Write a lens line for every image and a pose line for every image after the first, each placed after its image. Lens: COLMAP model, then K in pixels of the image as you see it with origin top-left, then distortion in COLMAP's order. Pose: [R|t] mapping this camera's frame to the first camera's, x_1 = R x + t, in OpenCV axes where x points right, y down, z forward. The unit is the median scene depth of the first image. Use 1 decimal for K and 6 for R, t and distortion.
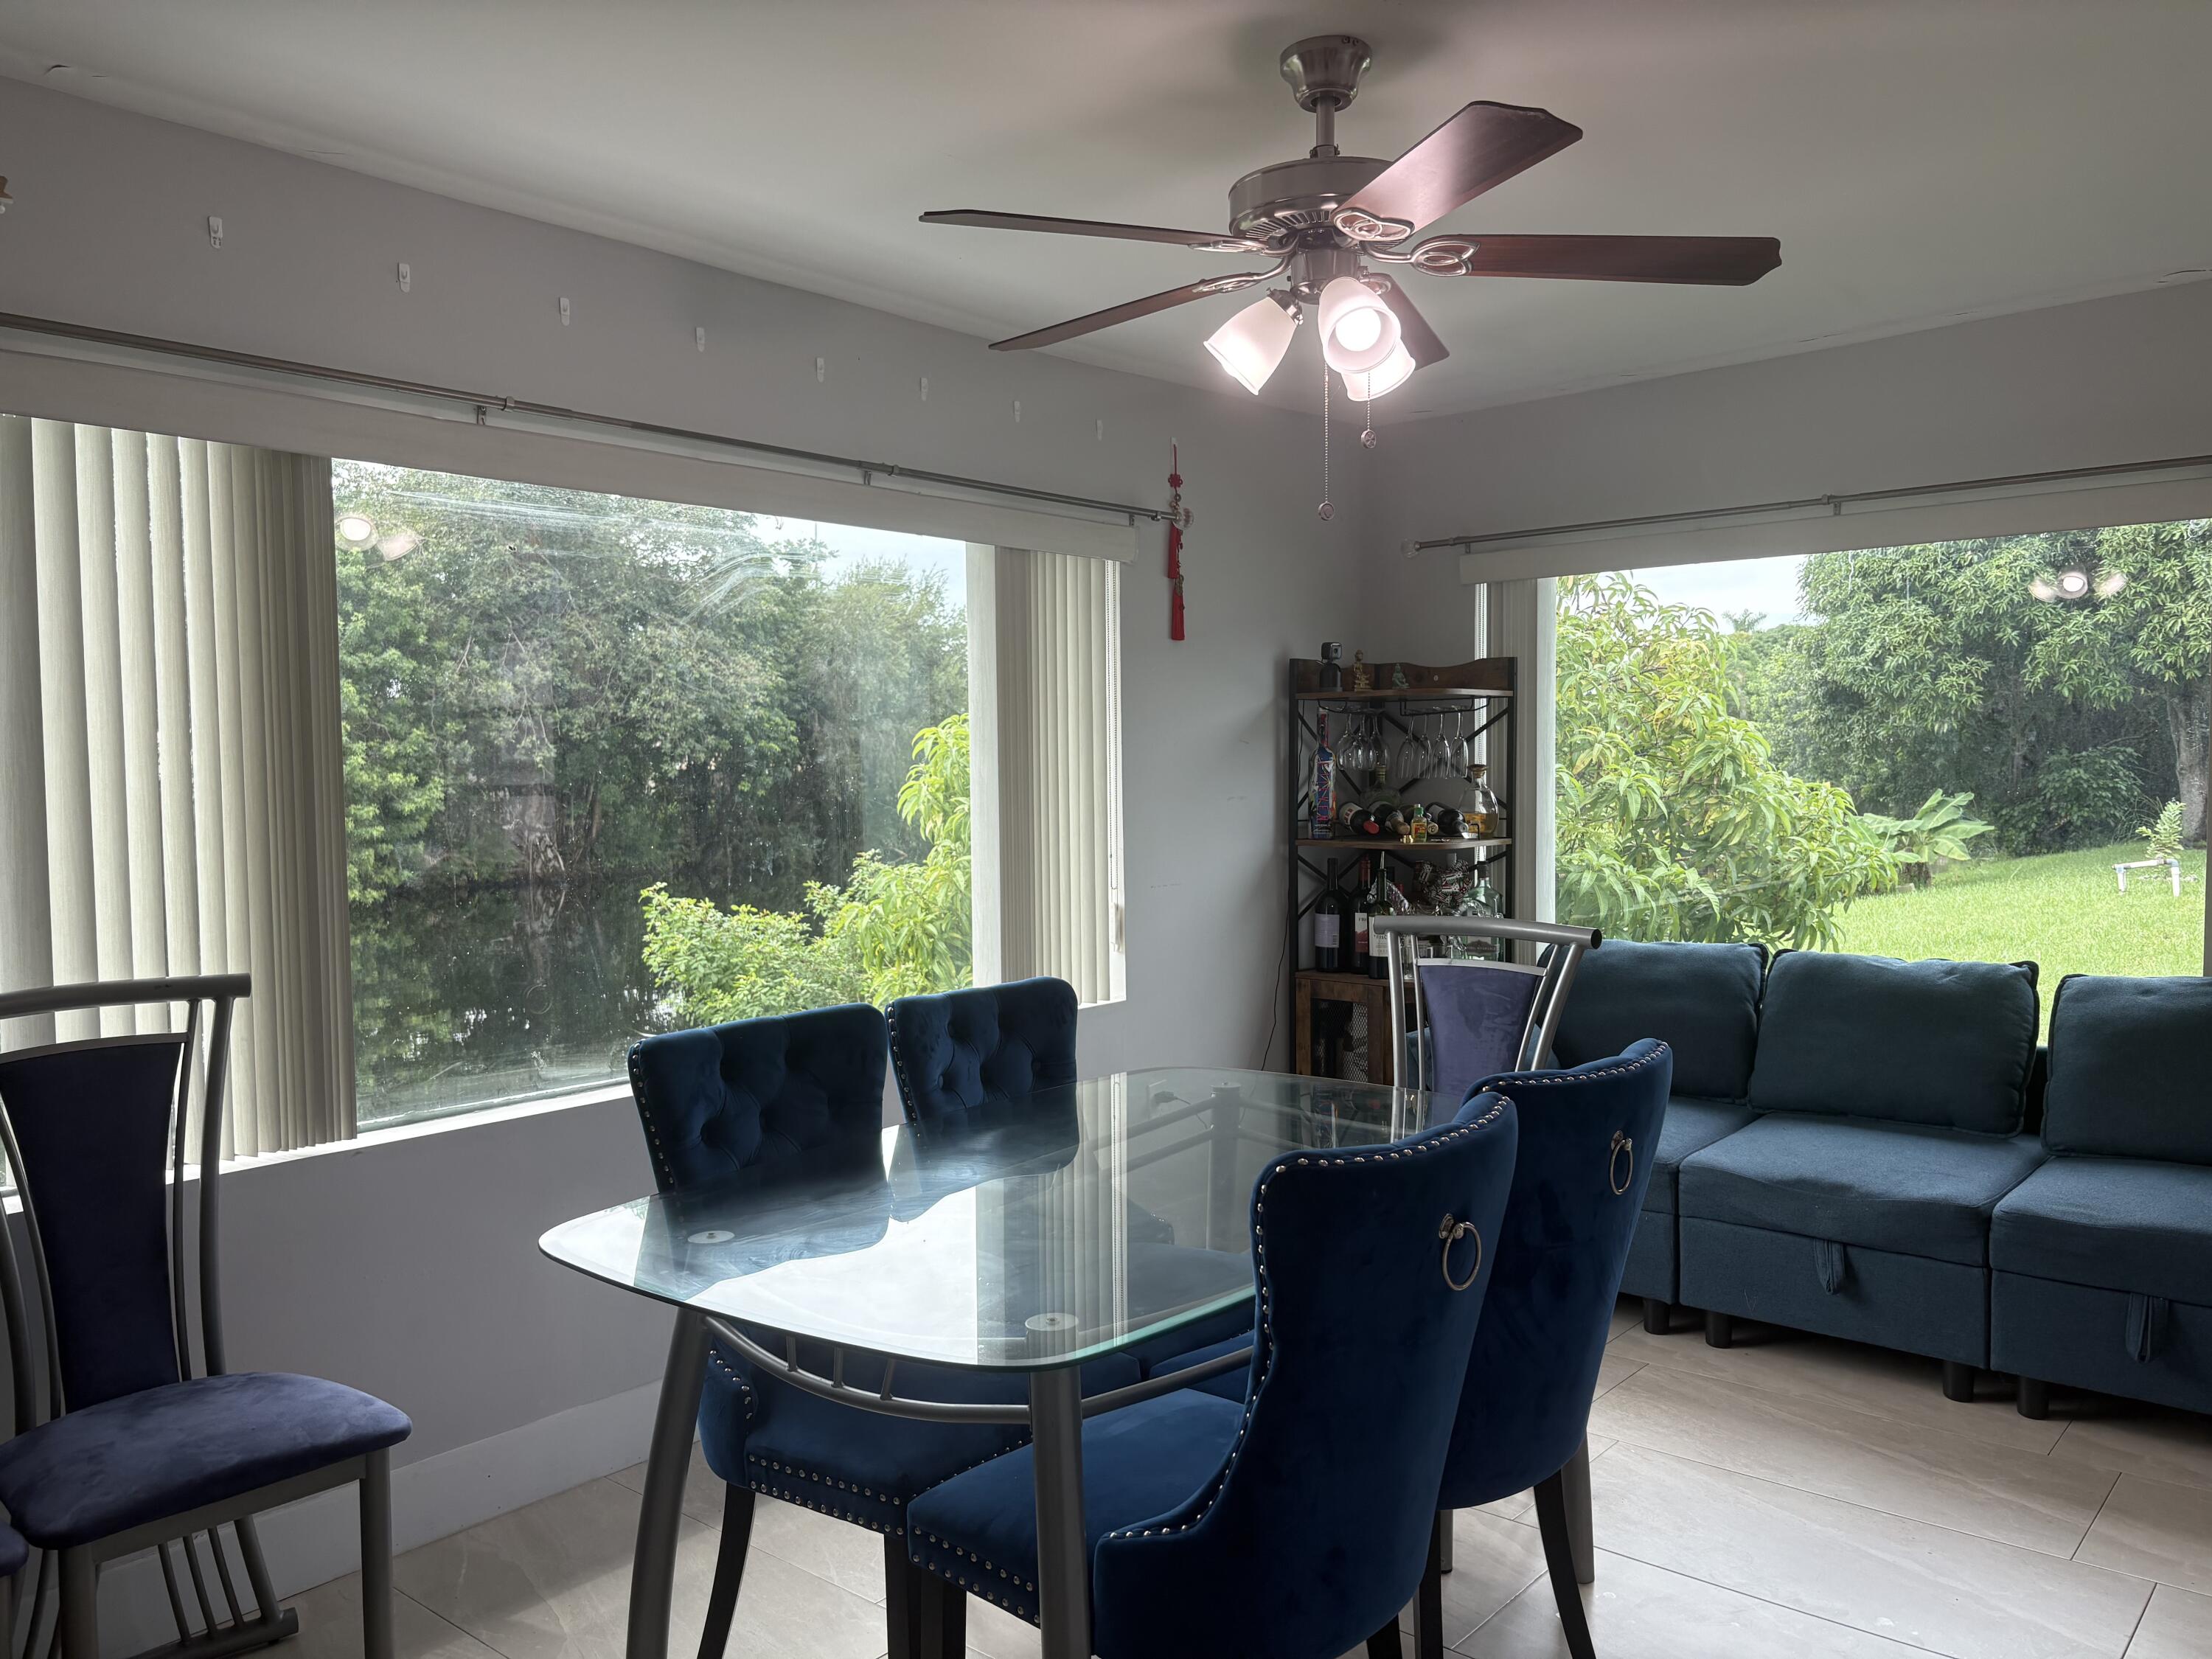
lens RADIAL K [[1681.1, 0, 1121.3], [0, 1681.1, 837.7], [0, 0, 1]] dist [0.049794, -0.053996]
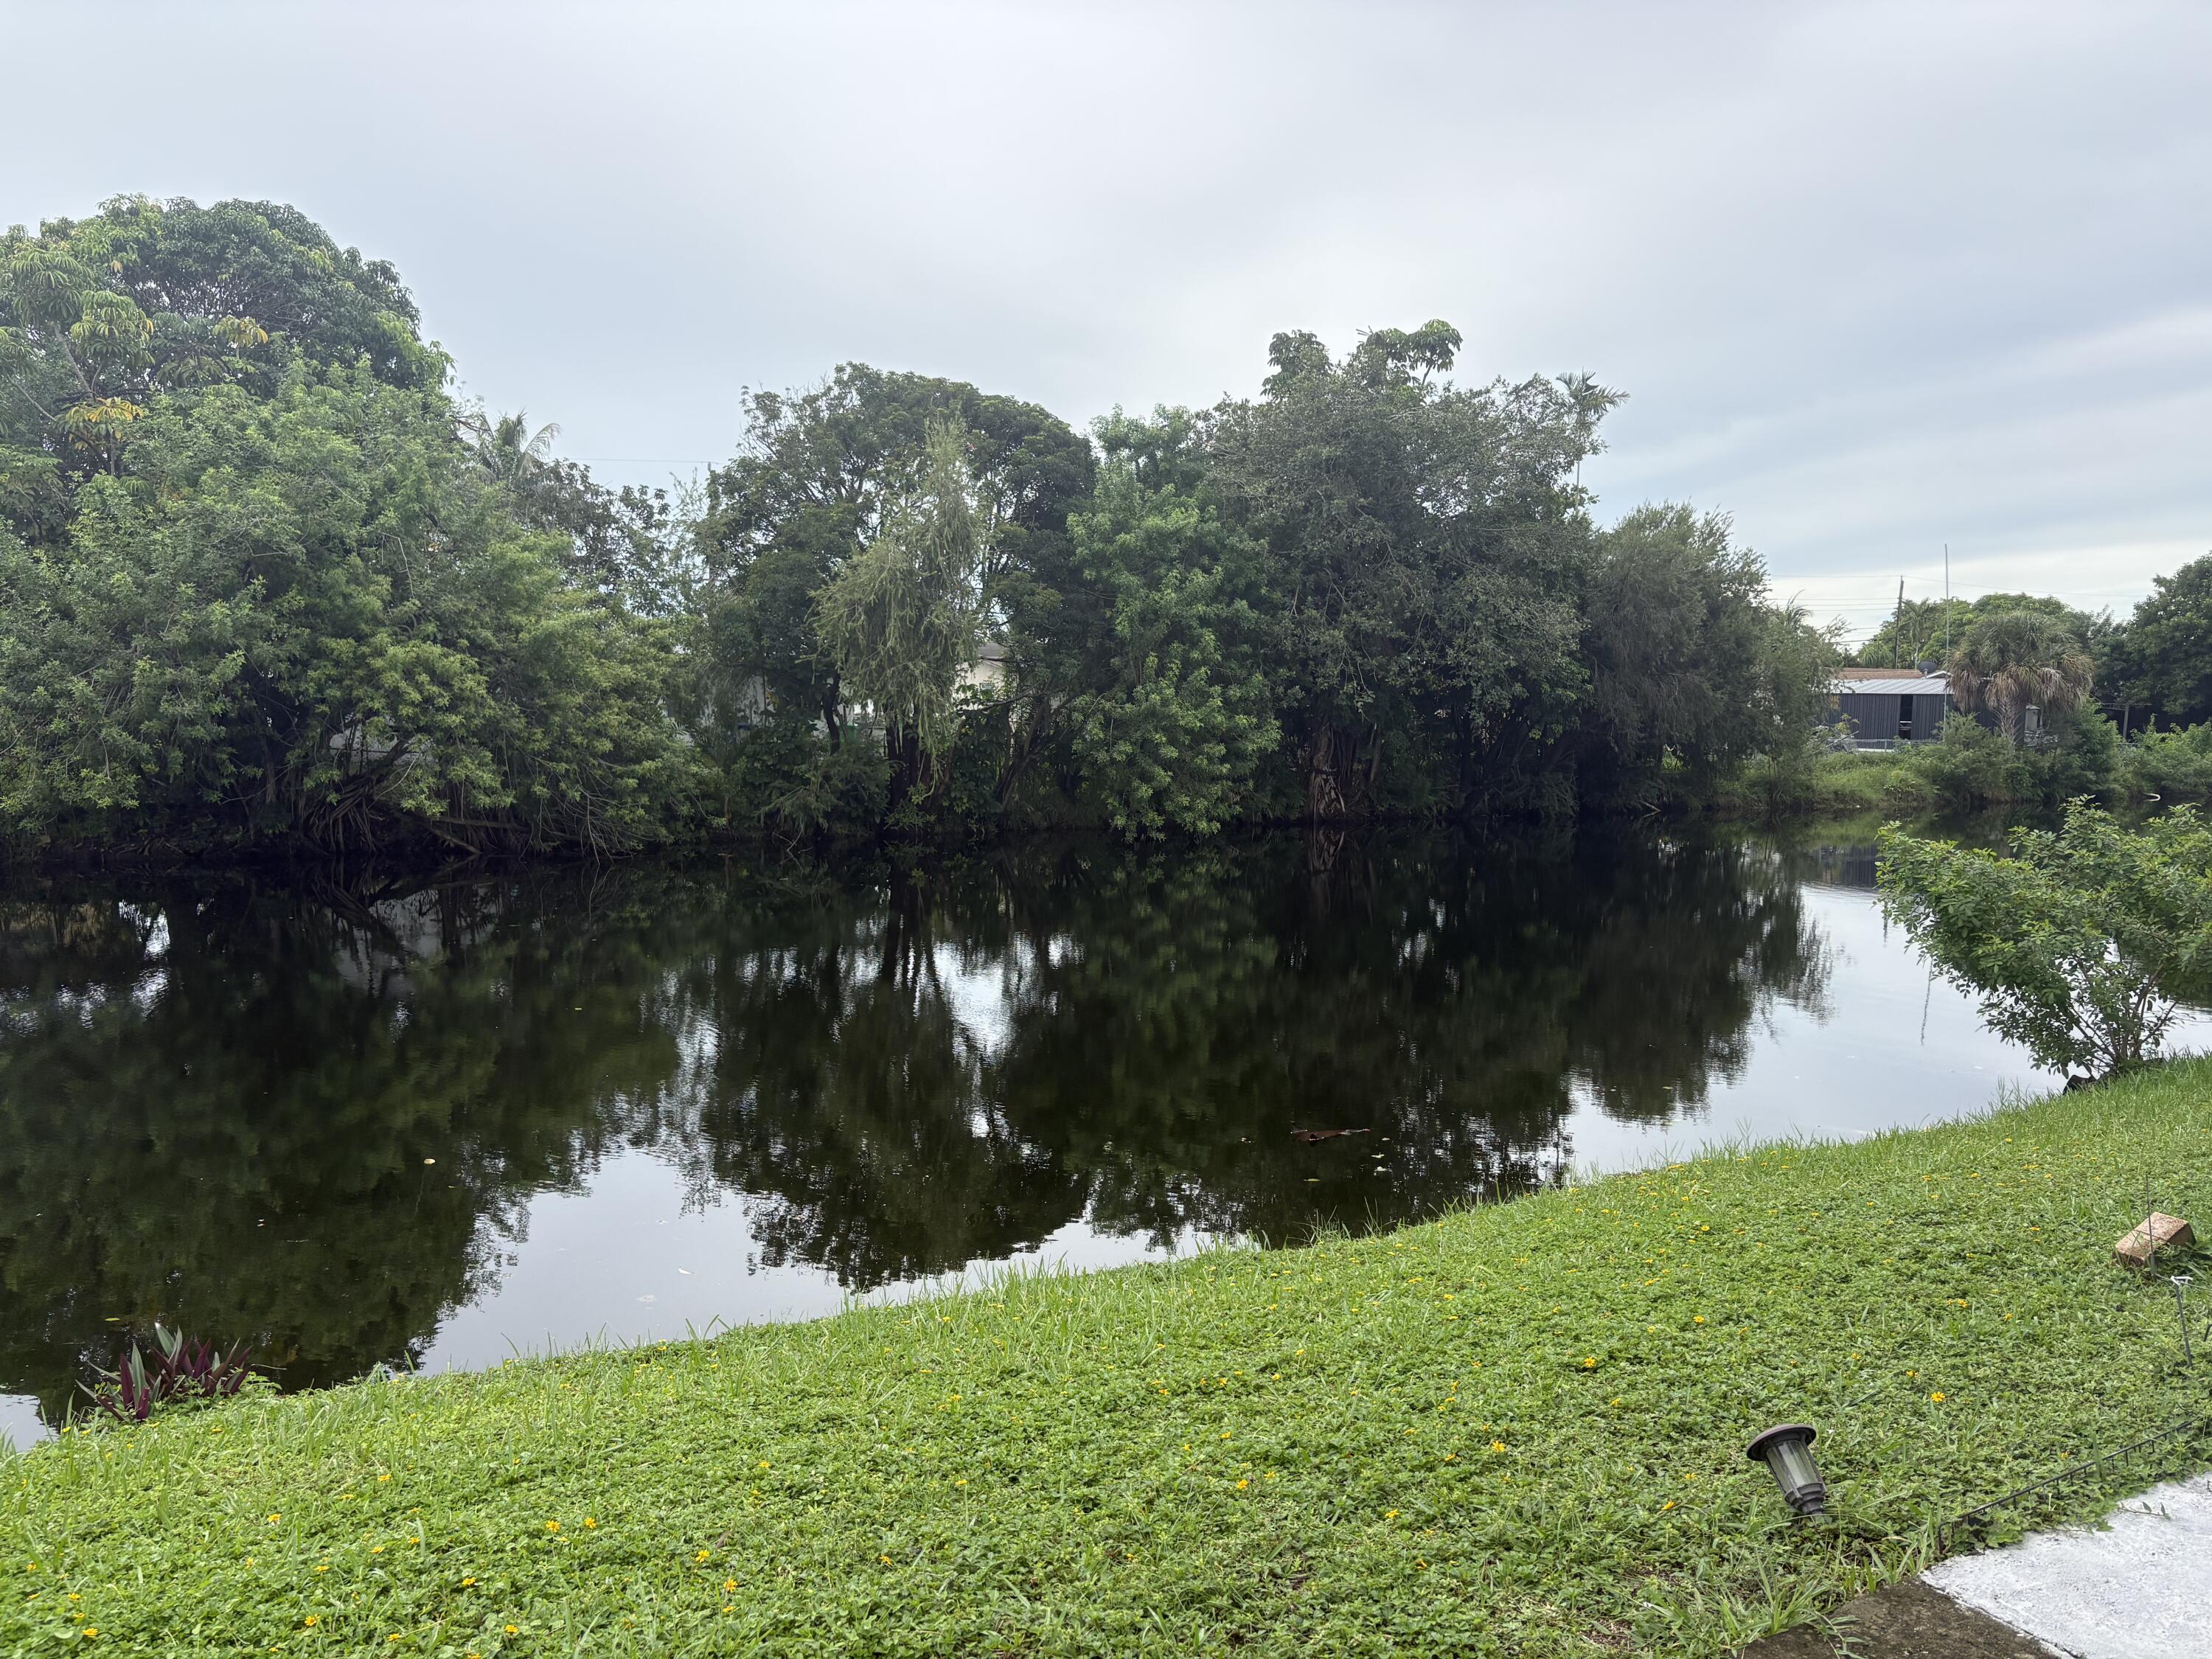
lens RADIAL K [[1681.1, 0, 1114.2], [0, 1681.1, 841.0], [0, 0, 1]] dist [0.049794, -0.053996]
pose [[0.937990, 0.044011, -0.343858, -0.989019], [-0.033942, 0.998802, 0.035251, 0.050273], [0.344997, -0.021394, 0.938360, -0.238047]]
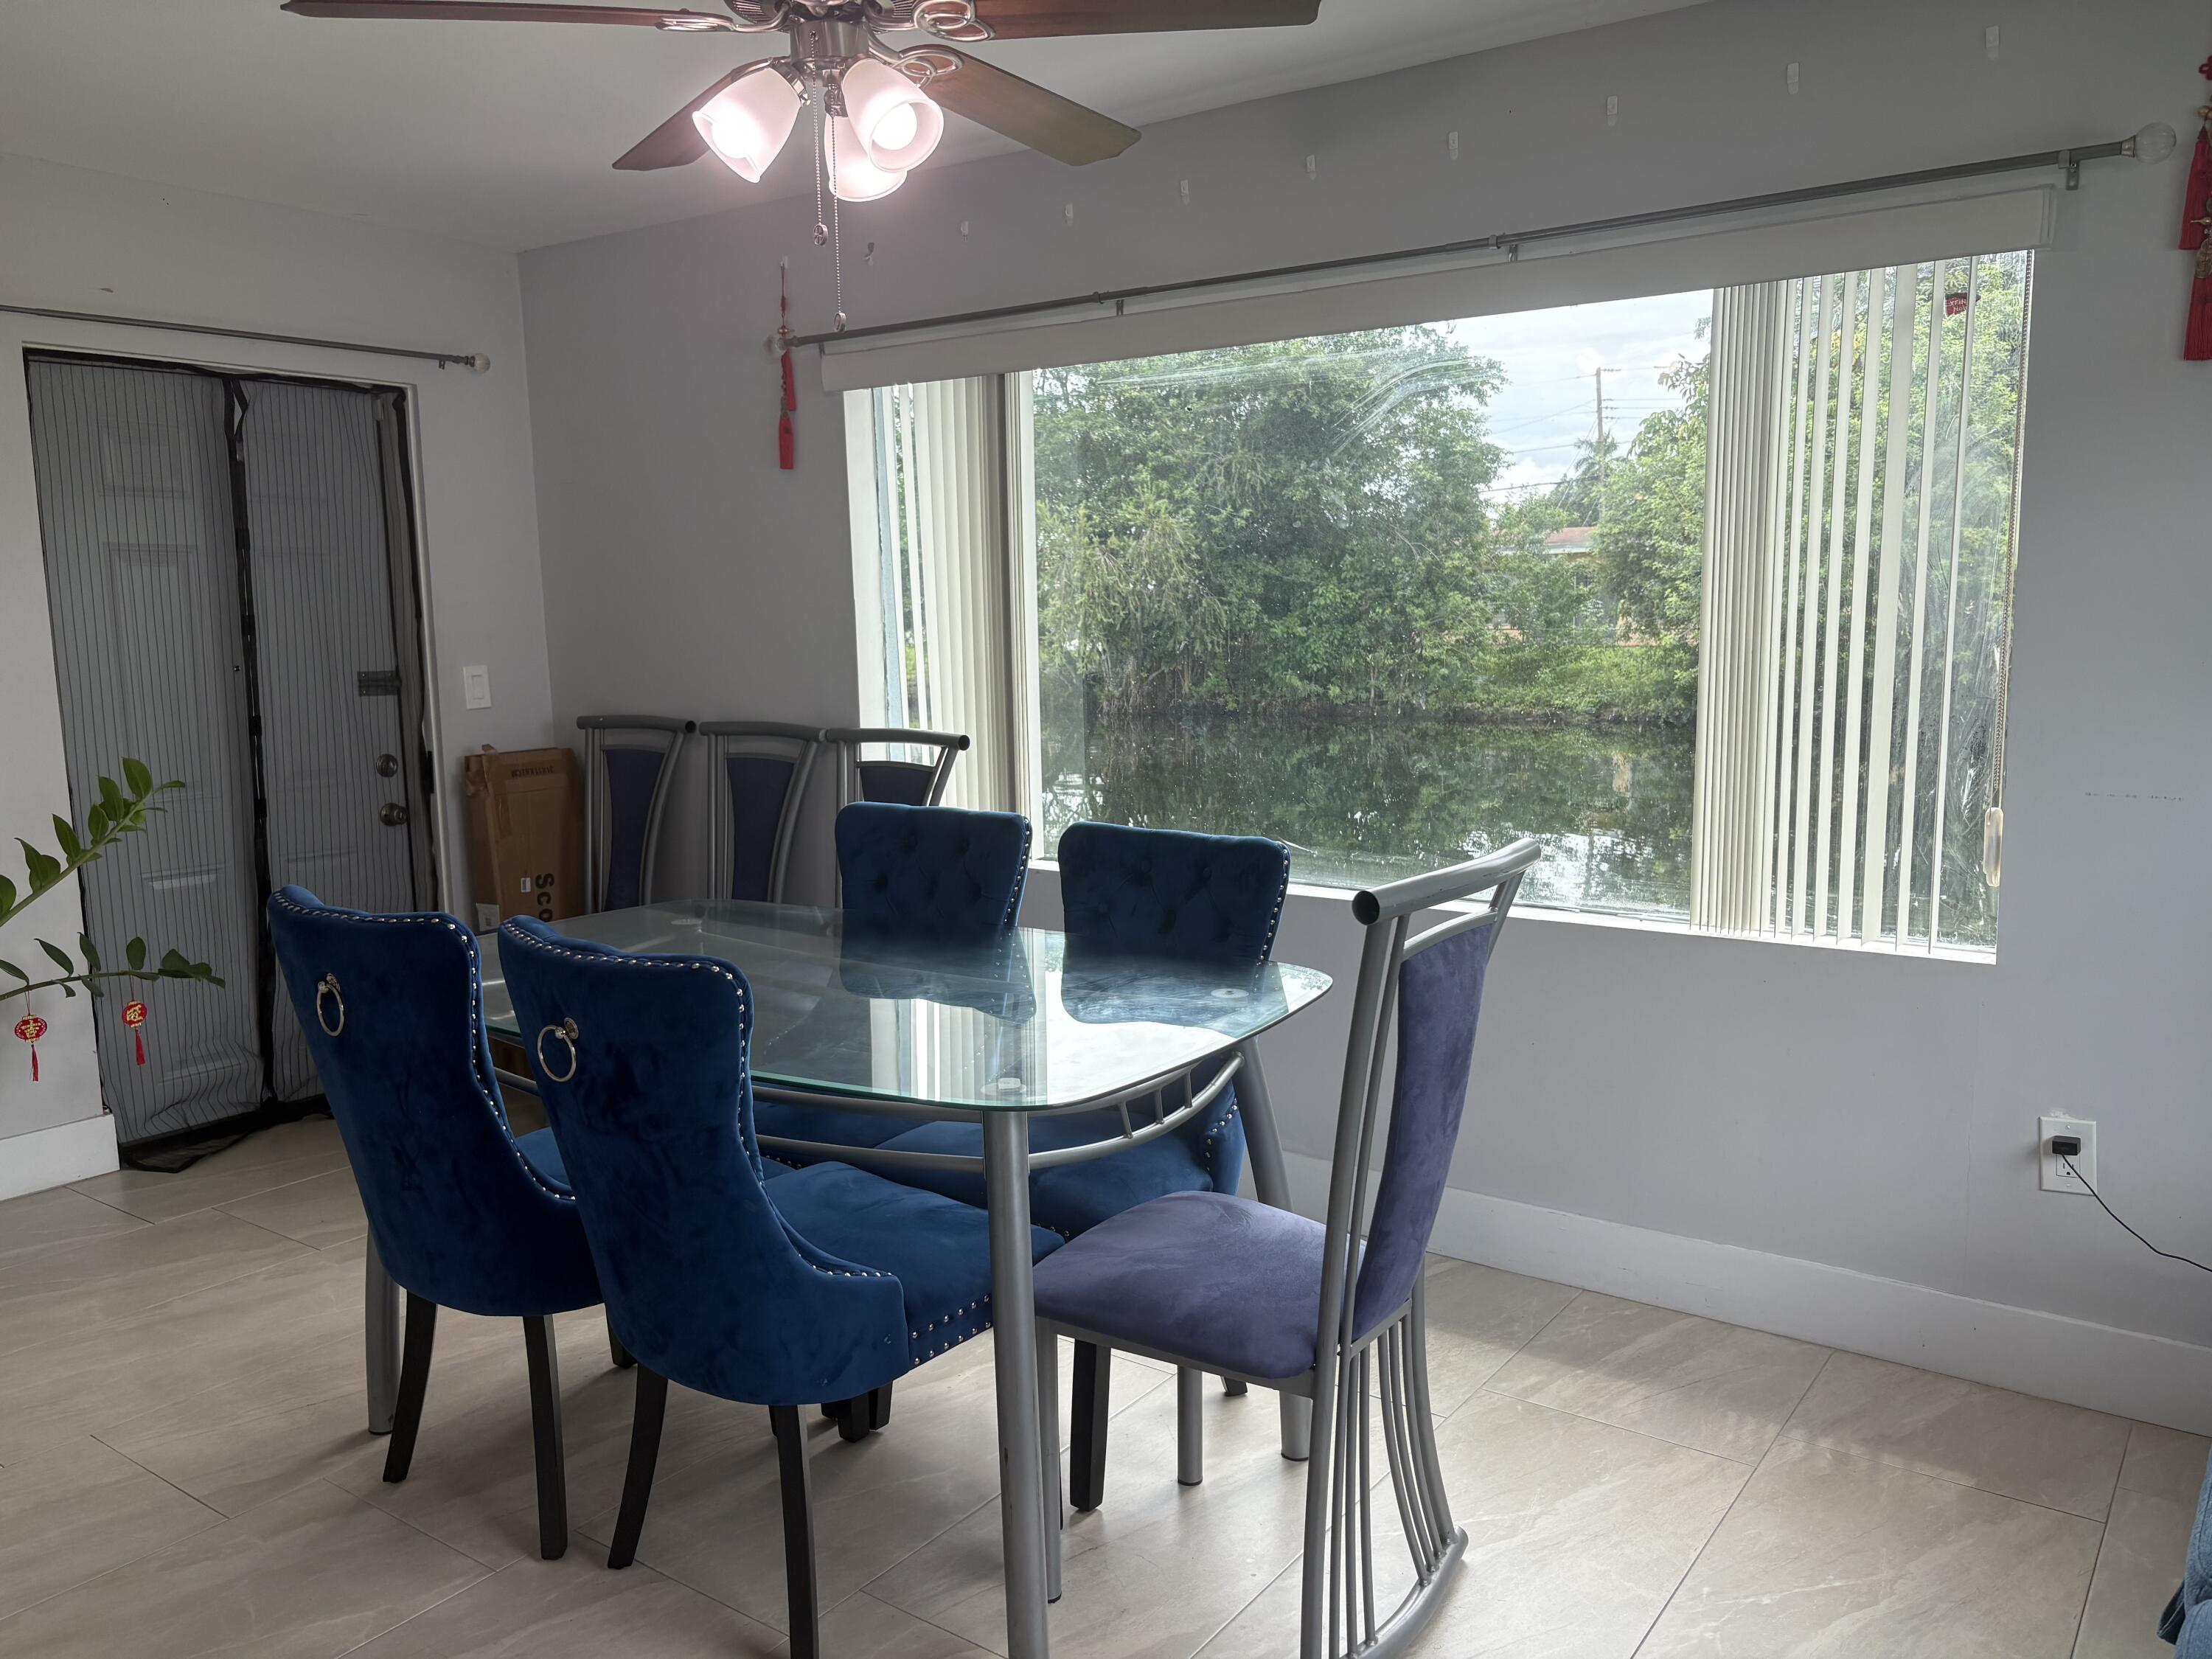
lens RADIAL K [[1681.1, 0, 1093.9], [0, 1681.1, 839.6], [0, 0, 1]] dist [0.049794, -0.053996]
pose [[0.071824, 0.149490, -0.986151, 0.665942], [-0.031721, 0.988547, 0.147543, -0.035394], [0.996913, 0.020684, 0.075743, 0.670460]]
